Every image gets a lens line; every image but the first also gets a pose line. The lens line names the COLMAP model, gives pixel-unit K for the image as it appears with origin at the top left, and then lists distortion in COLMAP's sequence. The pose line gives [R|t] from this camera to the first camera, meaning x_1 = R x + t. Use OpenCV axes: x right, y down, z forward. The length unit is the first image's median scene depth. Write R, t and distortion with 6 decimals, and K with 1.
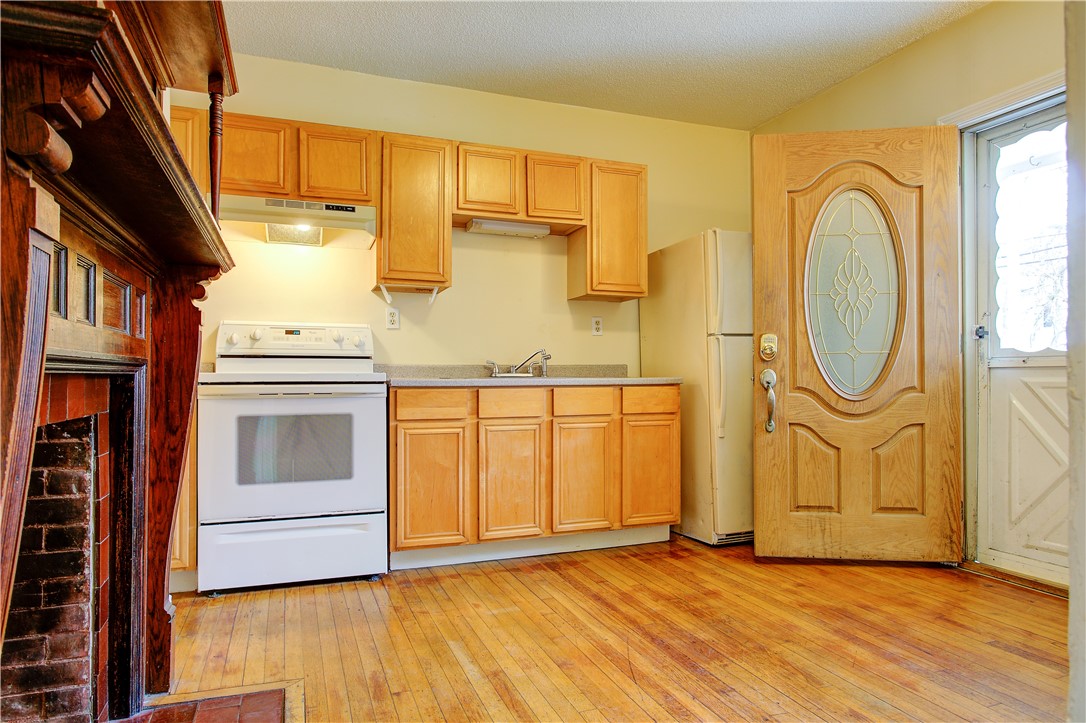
lens RADIAL K [[646.8, 0, 544.0], [0, 646.8, 373.6], [0, 0, 1]] dist [-0.000695, 0.000170]
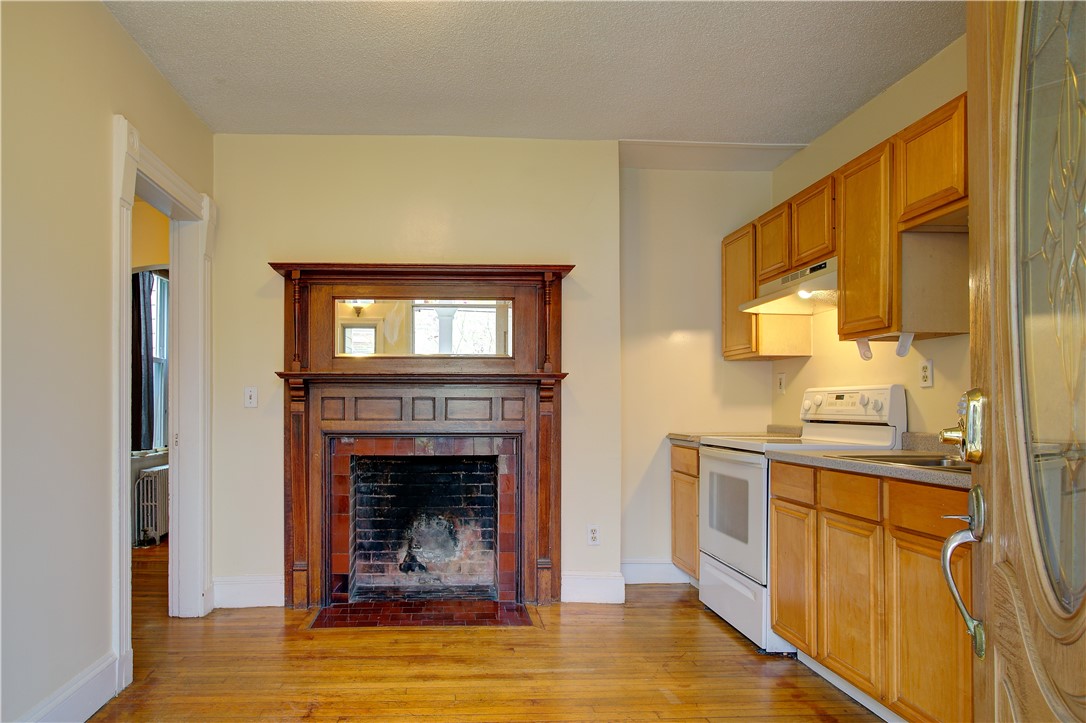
lens RADIAL K [[684.0, 0, 458.7], [0, 684.0, 403.7], [0, 0, 1]] dist [0.000919, 0.000221]
pose [[-0.331129, -0.002829, -0.943581, 0.813818], [0.006443, 0.999965, -0.005259, -0.054995], [0.943563, -0.007821, -0.331100, 0.841105]]
